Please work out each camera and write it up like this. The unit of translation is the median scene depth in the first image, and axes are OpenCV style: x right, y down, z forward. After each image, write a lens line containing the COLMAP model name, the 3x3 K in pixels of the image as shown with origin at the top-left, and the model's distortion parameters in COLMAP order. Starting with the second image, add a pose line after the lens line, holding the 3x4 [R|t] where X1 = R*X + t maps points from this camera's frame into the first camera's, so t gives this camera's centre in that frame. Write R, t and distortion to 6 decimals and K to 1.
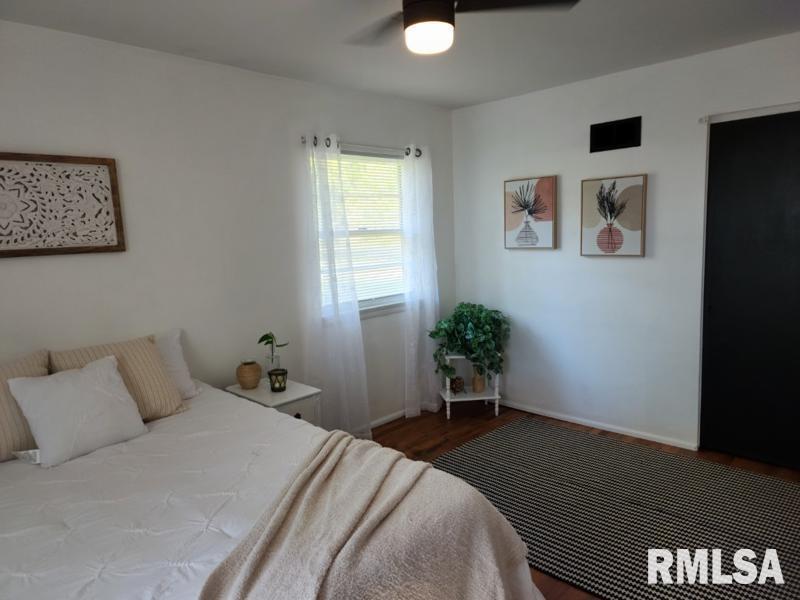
lens RADIAL K [[537.2, 0, 399.7], [0, 537.2, 297.1], [0, 0, 1]] dist [0.078634, -0.074055]
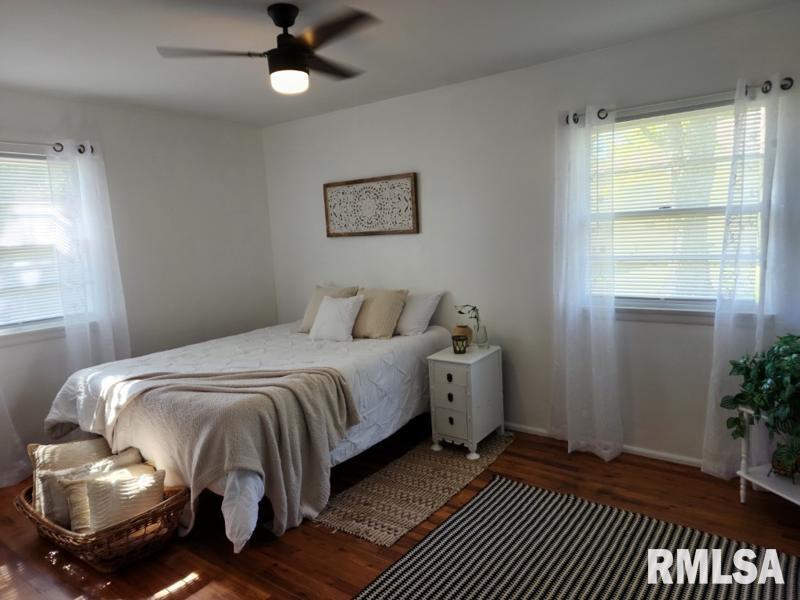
lens RADIAL K [[537.2, 0, 407.0], [0, 537.2, 303.2], [0, 0, 1]] dist [0.078634, -0.074055]
pose [[0.145690, 0.161629, -0.976038, 1.014137], [-0.084570, 0.984988, 0.150487, -0.119597], [0.985709, 0.060619, 0.157172, 0.773730]]
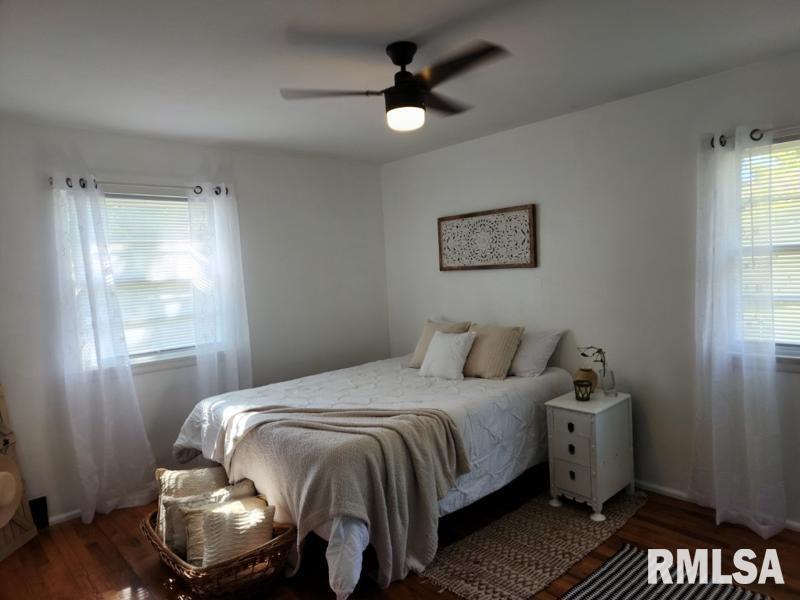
lens RADIAL K [[537.2, 0, 413.4], [0, 537.2, 301.7], [0, 0, 1]] dist [0.078634, -0.074055]
pose [[-0.051954, 0.106991, -0.992902, 0.954178], [-0.077085, 0.990848, 0.110803, -0.131613], [0.995670, 0.082295, -0.043232, 0.777022]]
